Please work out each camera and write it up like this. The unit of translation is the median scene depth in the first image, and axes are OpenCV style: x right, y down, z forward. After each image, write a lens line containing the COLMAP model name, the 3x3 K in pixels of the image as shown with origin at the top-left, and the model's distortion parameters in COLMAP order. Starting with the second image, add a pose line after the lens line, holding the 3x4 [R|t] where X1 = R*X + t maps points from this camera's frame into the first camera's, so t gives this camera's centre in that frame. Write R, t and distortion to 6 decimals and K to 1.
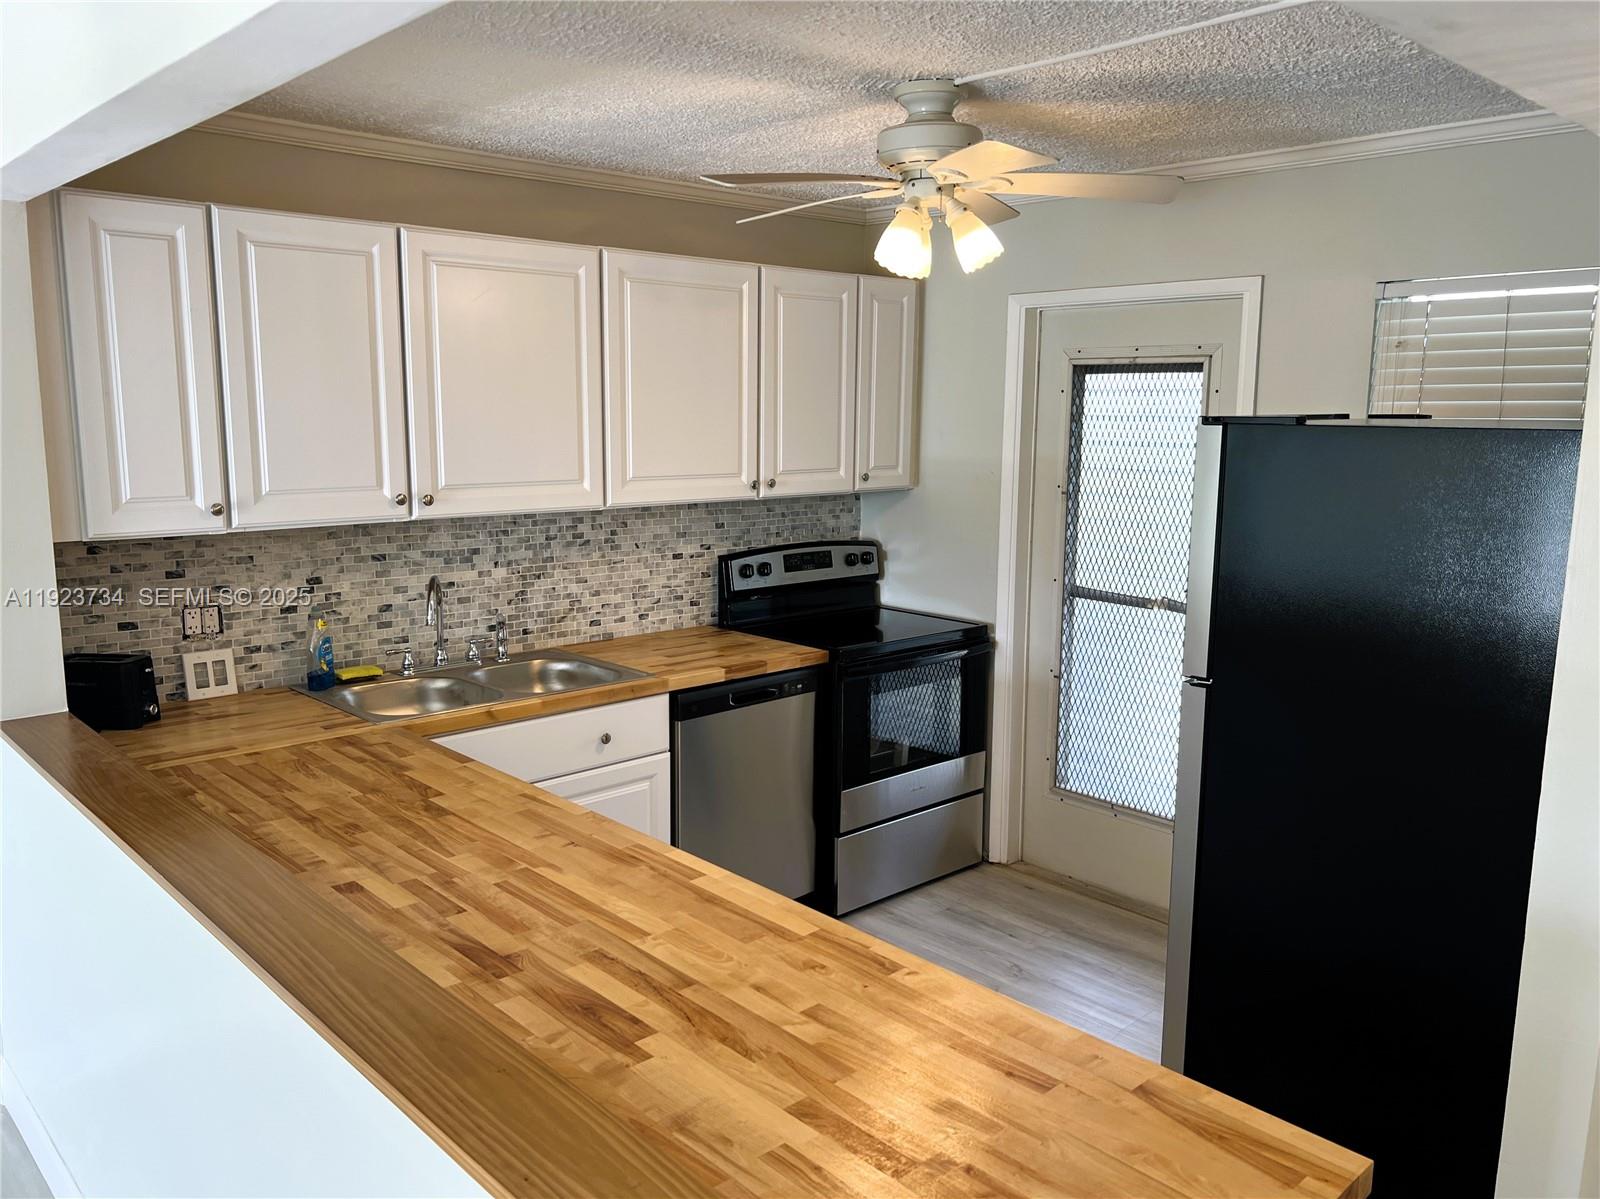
lens RADIAL K [[1209.2, 0, 787.1], [0, 1209.2, 589.4], [0, 0, 1]] dist [0.057688, -0.049734]
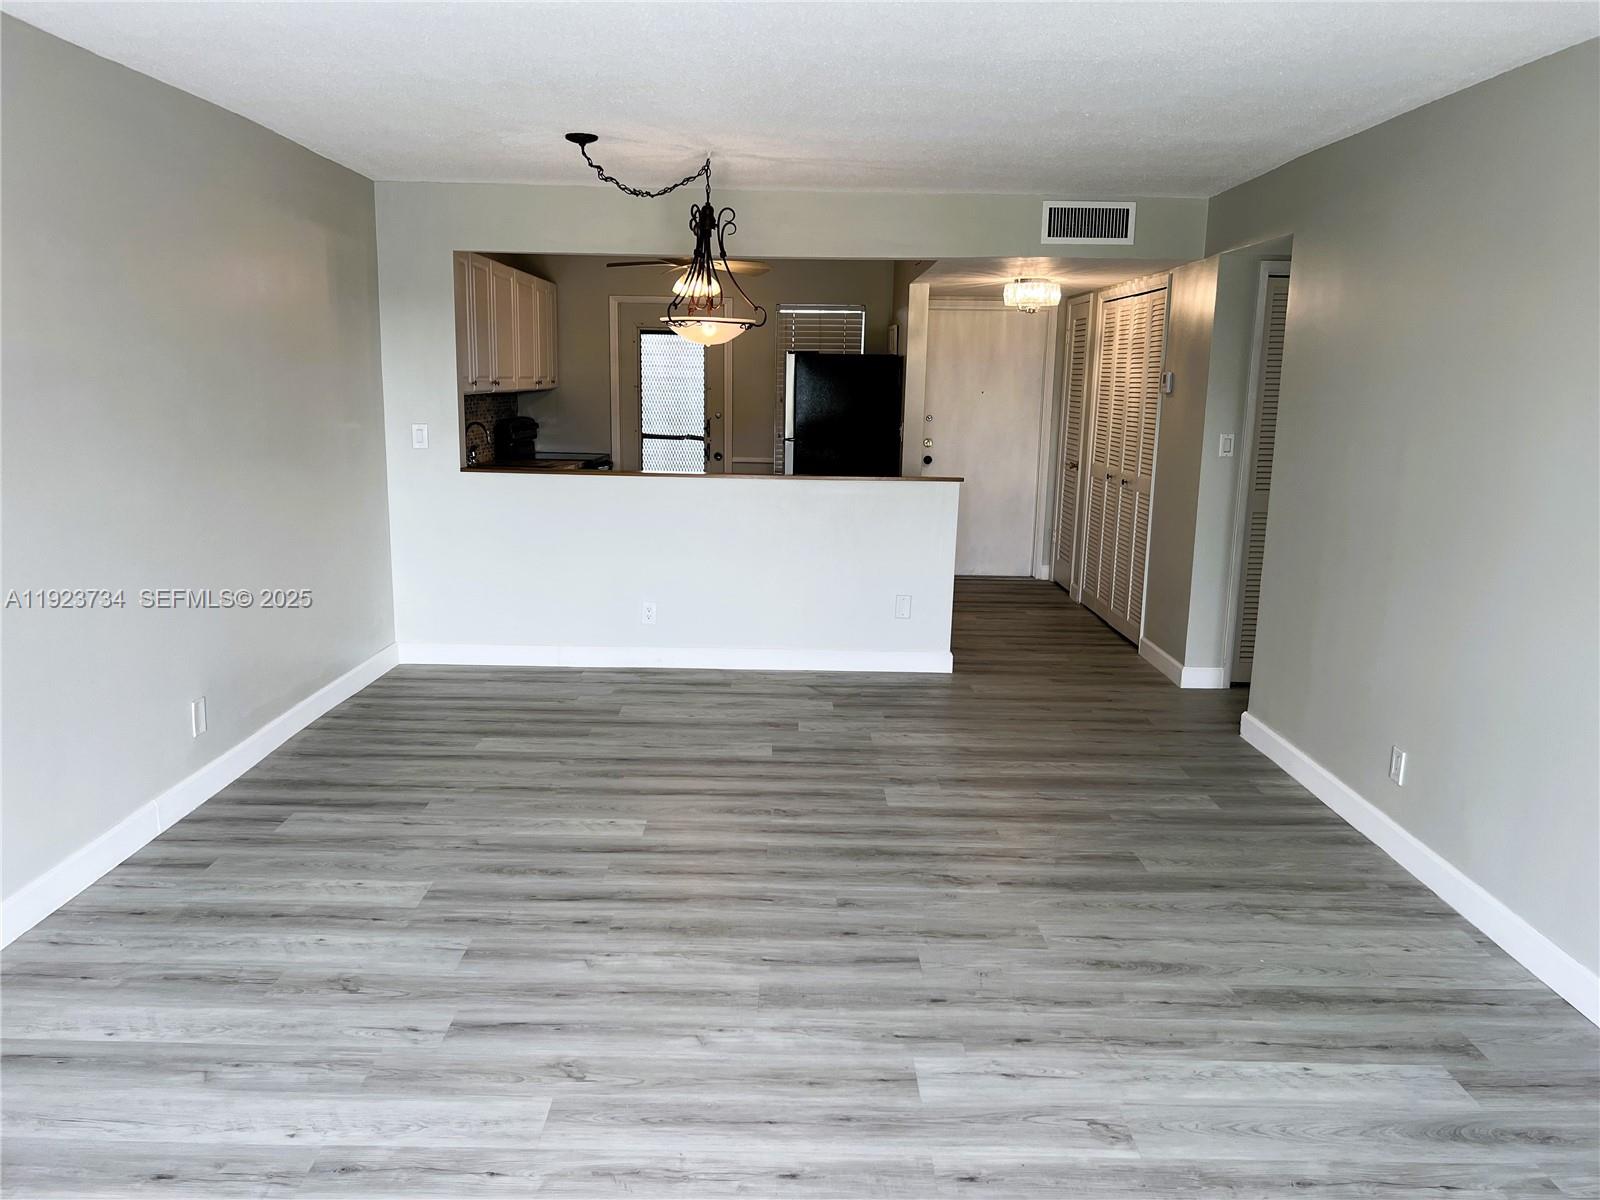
lens RADIAL K [[1209.2, 0, 795.5], [0, 1209.2, 604.8], [0, 0, 1]] dist [0.057688, -0.049734]
pose [[0.682426, -0.121290, 0.720821, -1.351102], [0.097792, 0.992421, 0.074409, 0.191882], [-0.724383, 0.019712, 0.689116, -0.779554]]
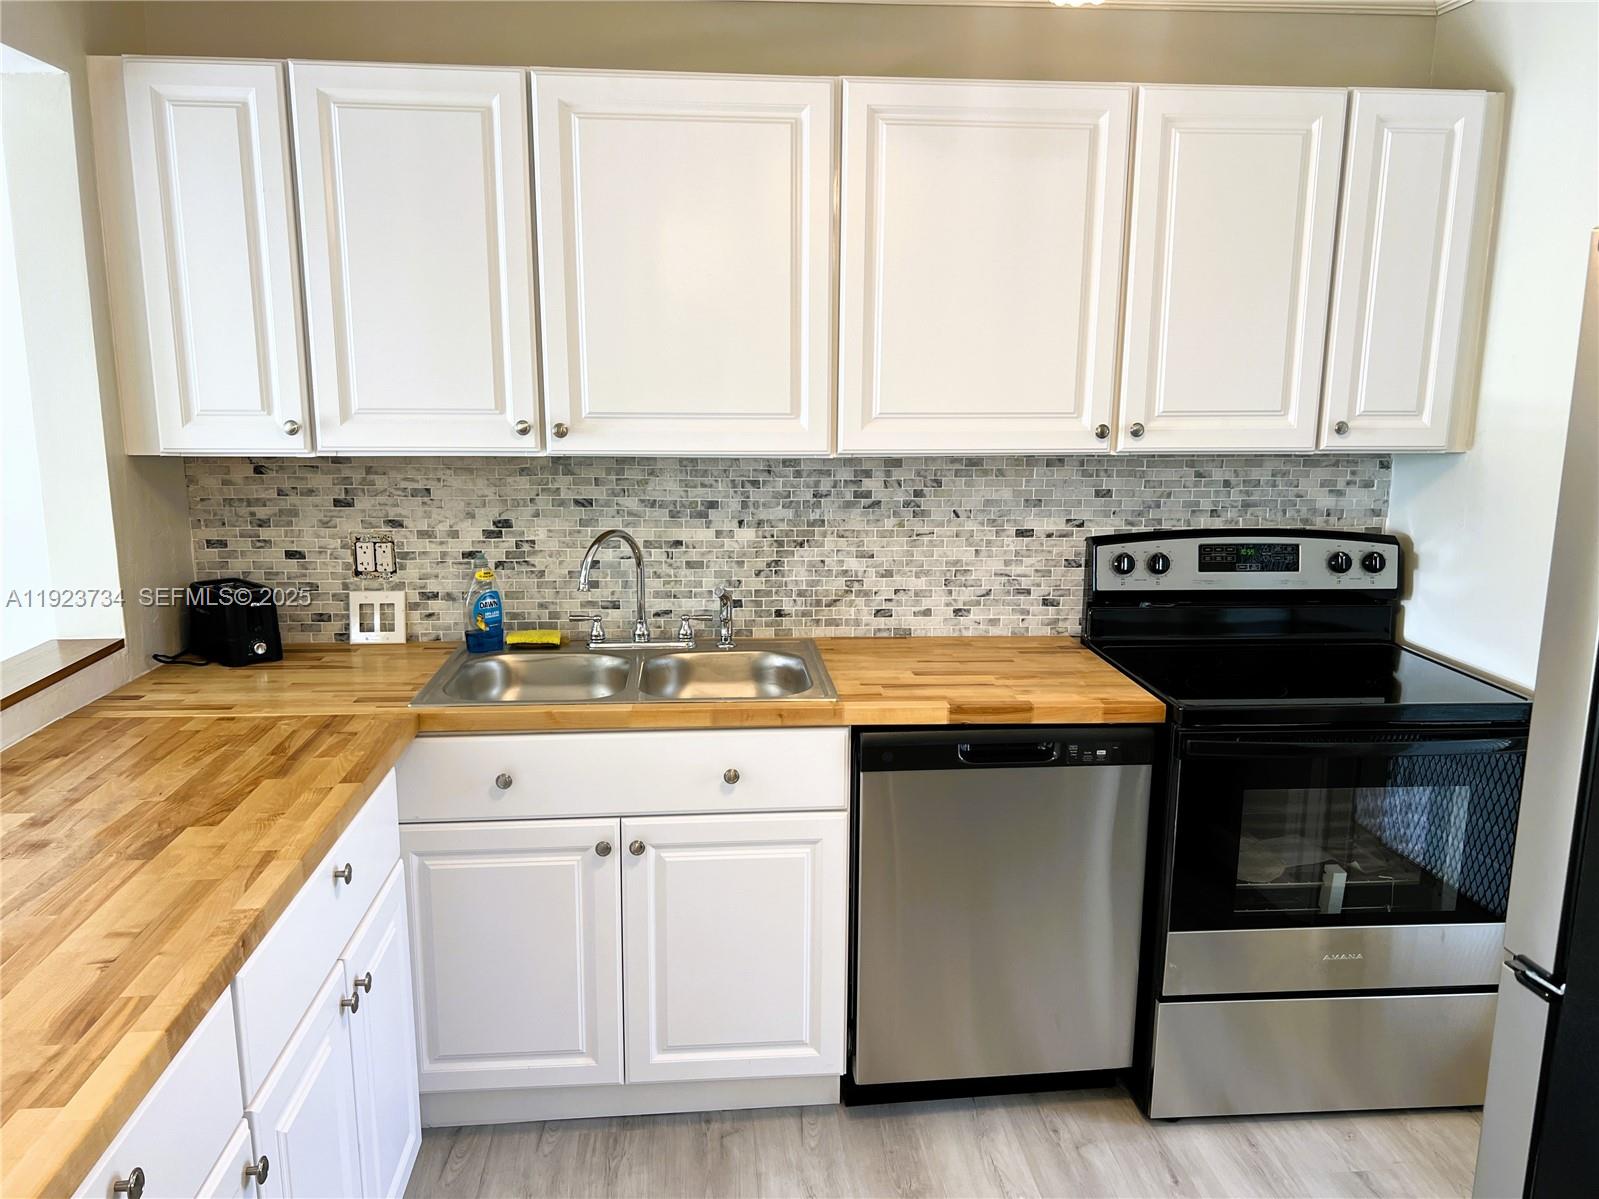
lens RADIAL K [[1208.4, 0, 795.9], [0, 1208.4, 597.8], [0, 0, 1]] dist [0.057688, -0.049734]
pose [[0.793031, 0.114278, -0.598366, 0.262123], [-0.092373, 0.993447, 0.067308, -0.028841], [0.602137, 0.001895, 0.798391, 0.408801]]
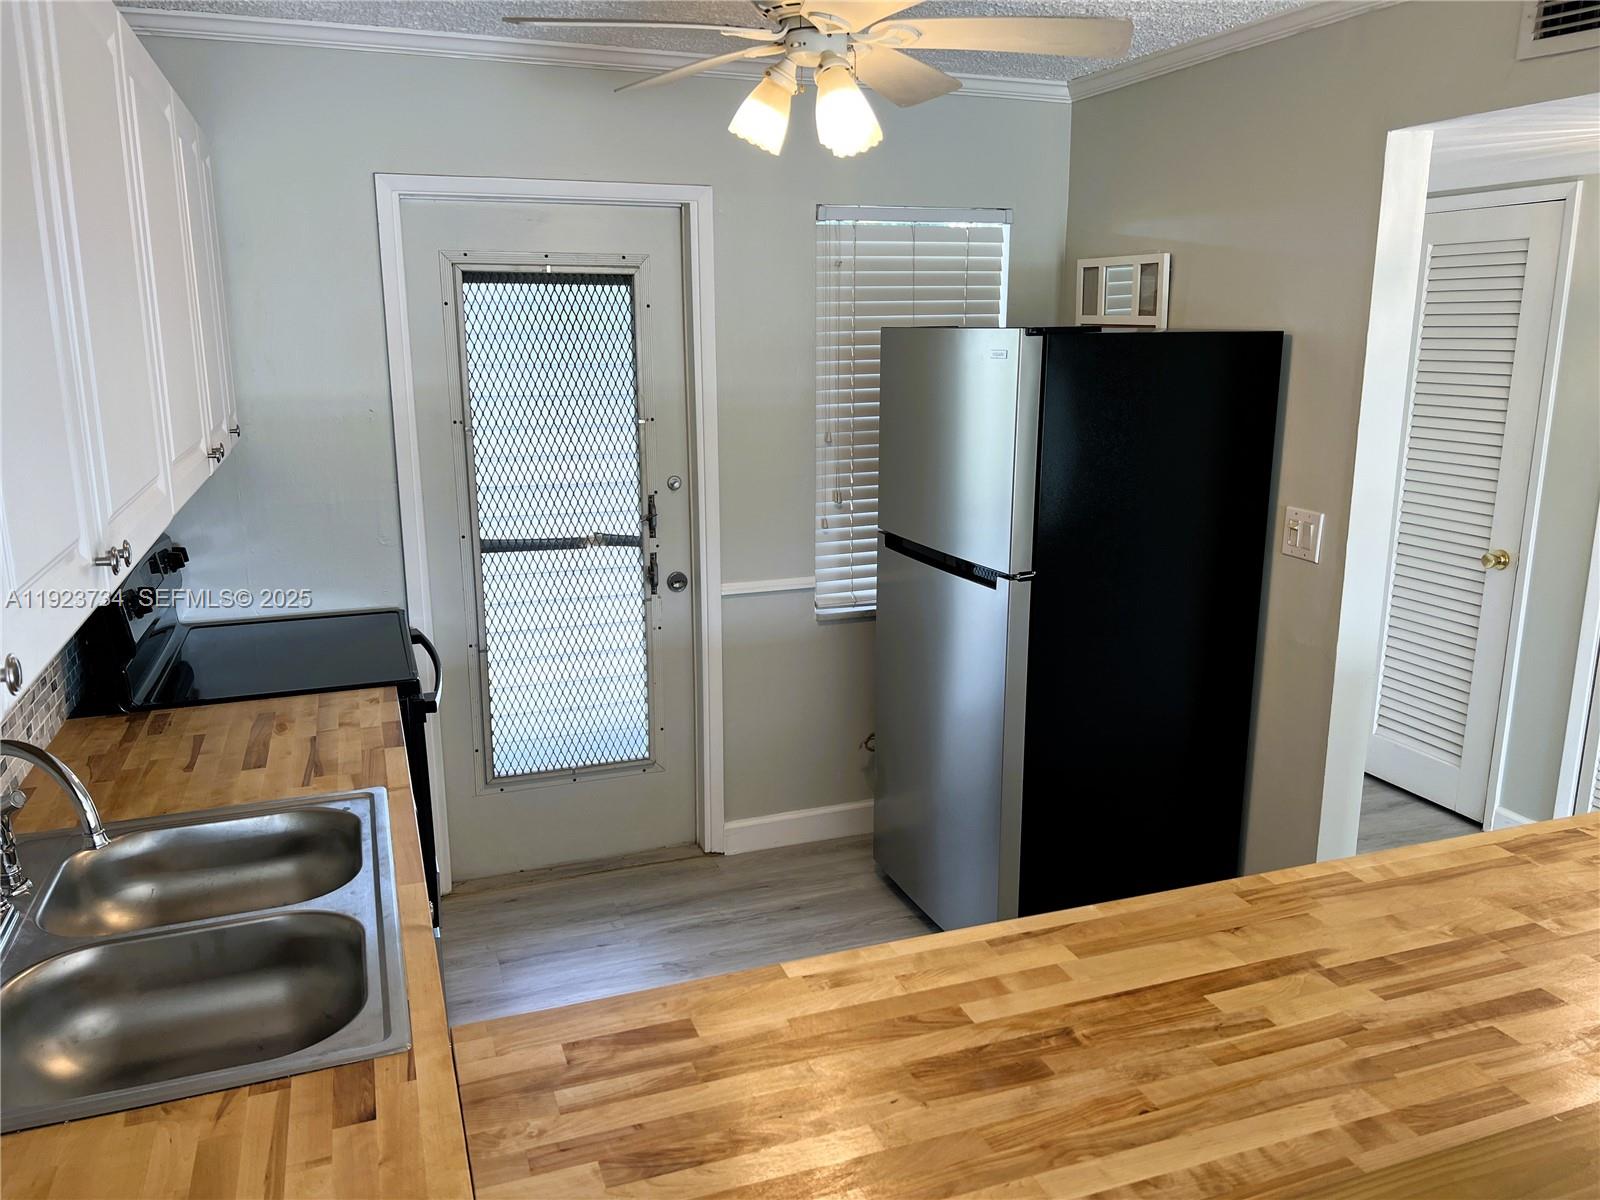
lens RADIAL K [[1209.2, 0, 794.1], [0, 1209.2, 604.3], [0, 0, 1]] dist [0.057688, -0.049734]
pose [[0.388639, -0.214548, 0.896063, -0.510964], [0.147818, 0.974434, 0.169201, -0.080929], [-0.909456, 0.066697, 0.410417, 0.534433]]
